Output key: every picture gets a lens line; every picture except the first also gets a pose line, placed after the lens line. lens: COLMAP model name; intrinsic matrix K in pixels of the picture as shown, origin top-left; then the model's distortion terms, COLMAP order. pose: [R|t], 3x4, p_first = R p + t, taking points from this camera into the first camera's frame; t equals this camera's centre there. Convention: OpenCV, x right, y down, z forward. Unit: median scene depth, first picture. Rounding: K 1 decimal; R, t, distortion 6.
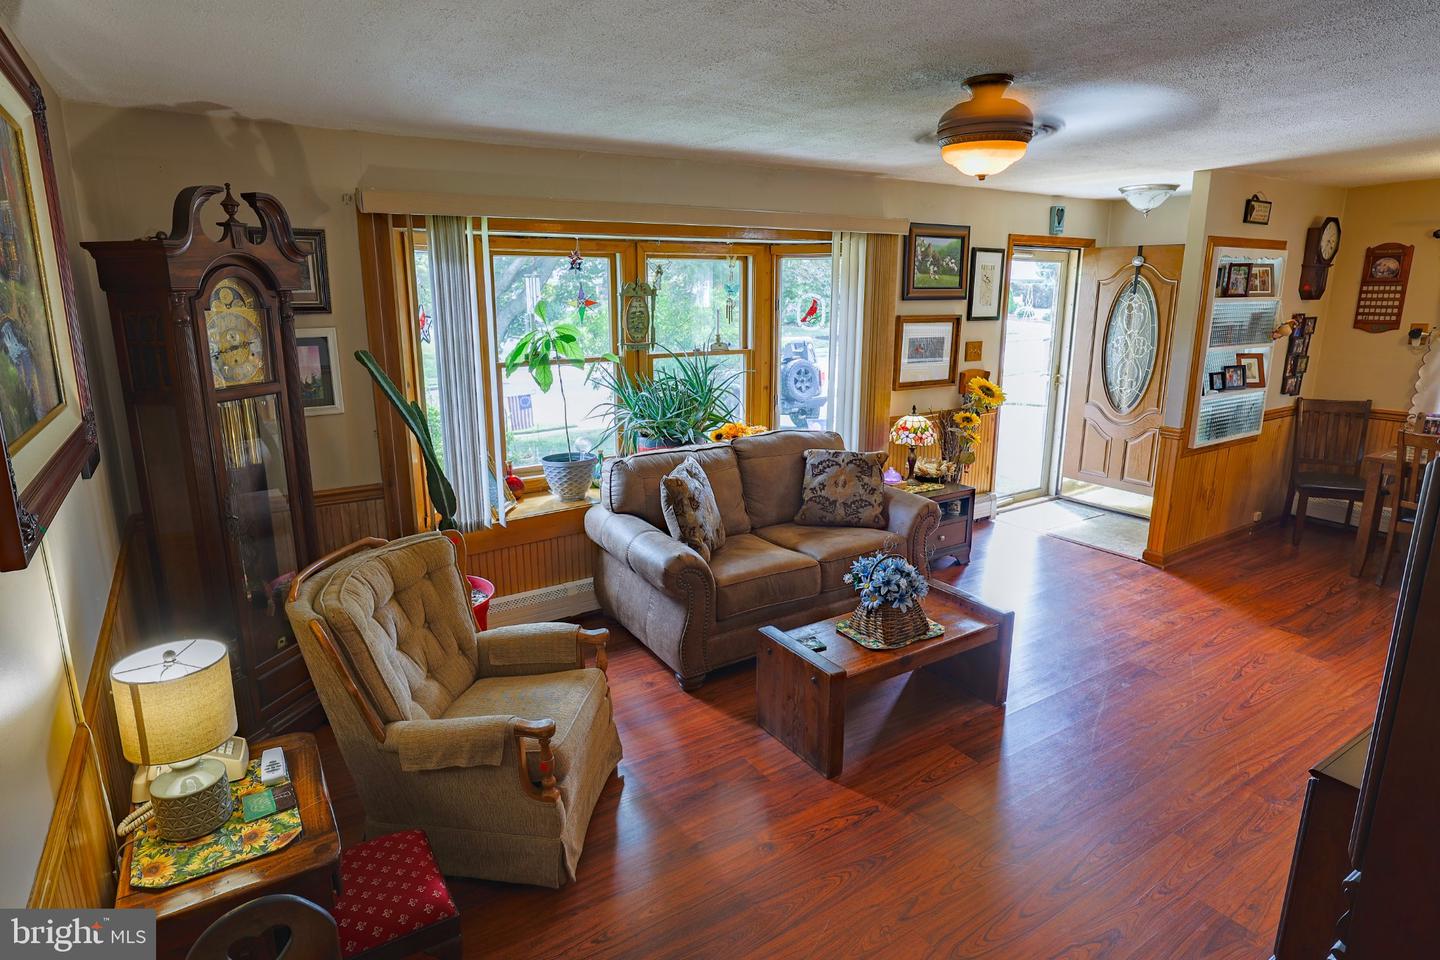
lens RADIAL K [[775.1, 0, 693.7], [0, 775.1, 456.7], [0, 0, 1]] dist [-0.055039, 0.023808]
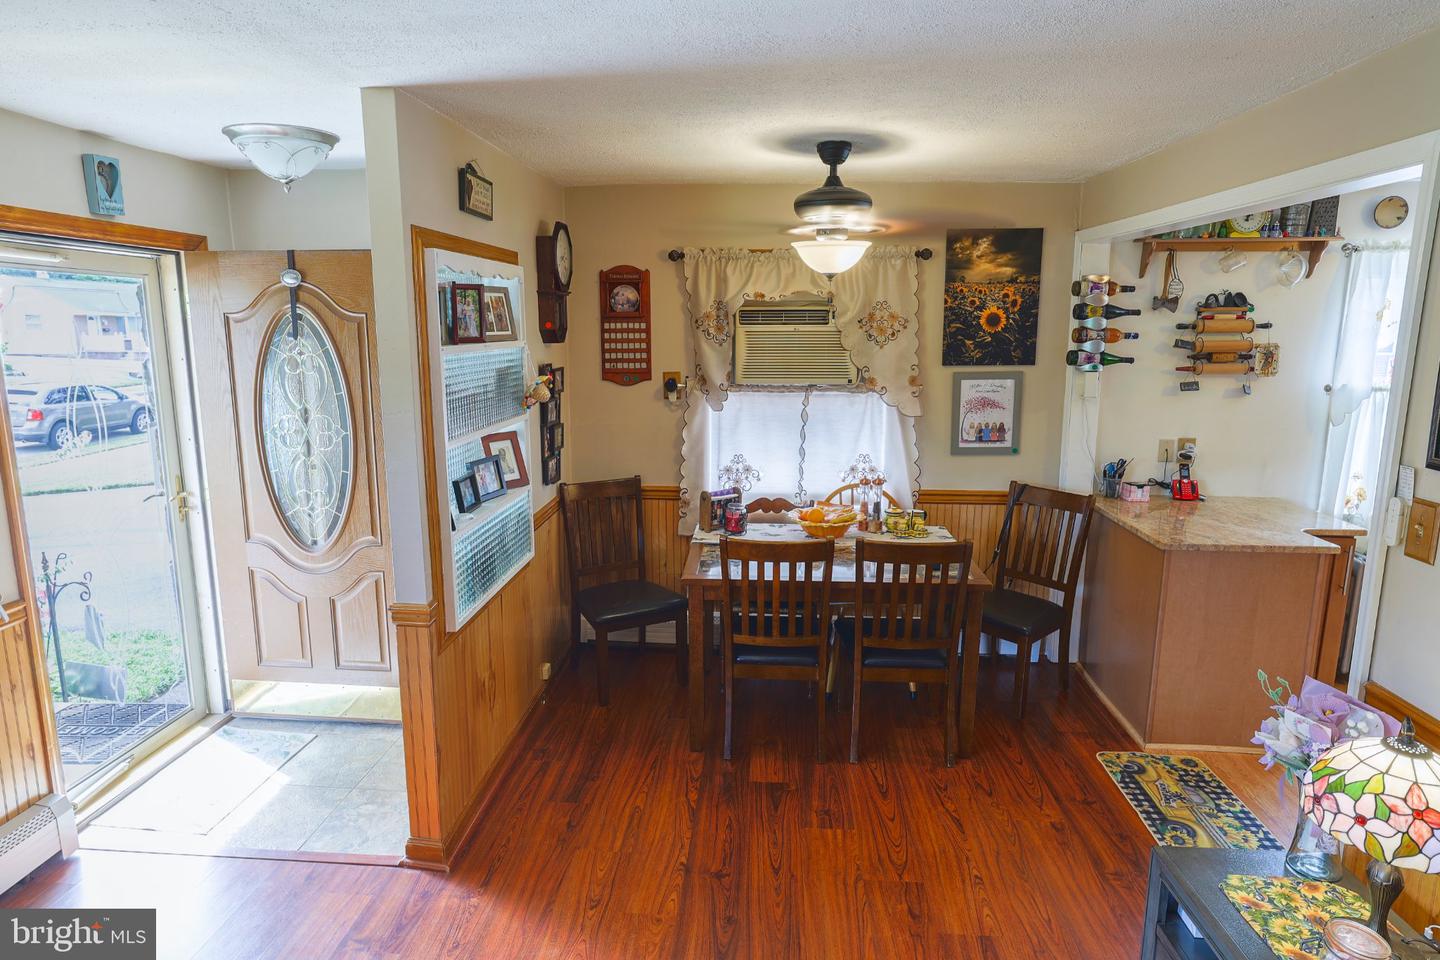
lens RADIAL K [[856.4, 0, 720.0], [0, 856.4, 480.0], [0, 0, 1]] dist [-0.004490, 0.000633]
pose [[0.581394, -0.140974, 0.801316, 0.270605], [0.169632, 0.984234, 0.050079, -0.100479], [-0.795742, 0.106814, 0.596142, 0.436526]]
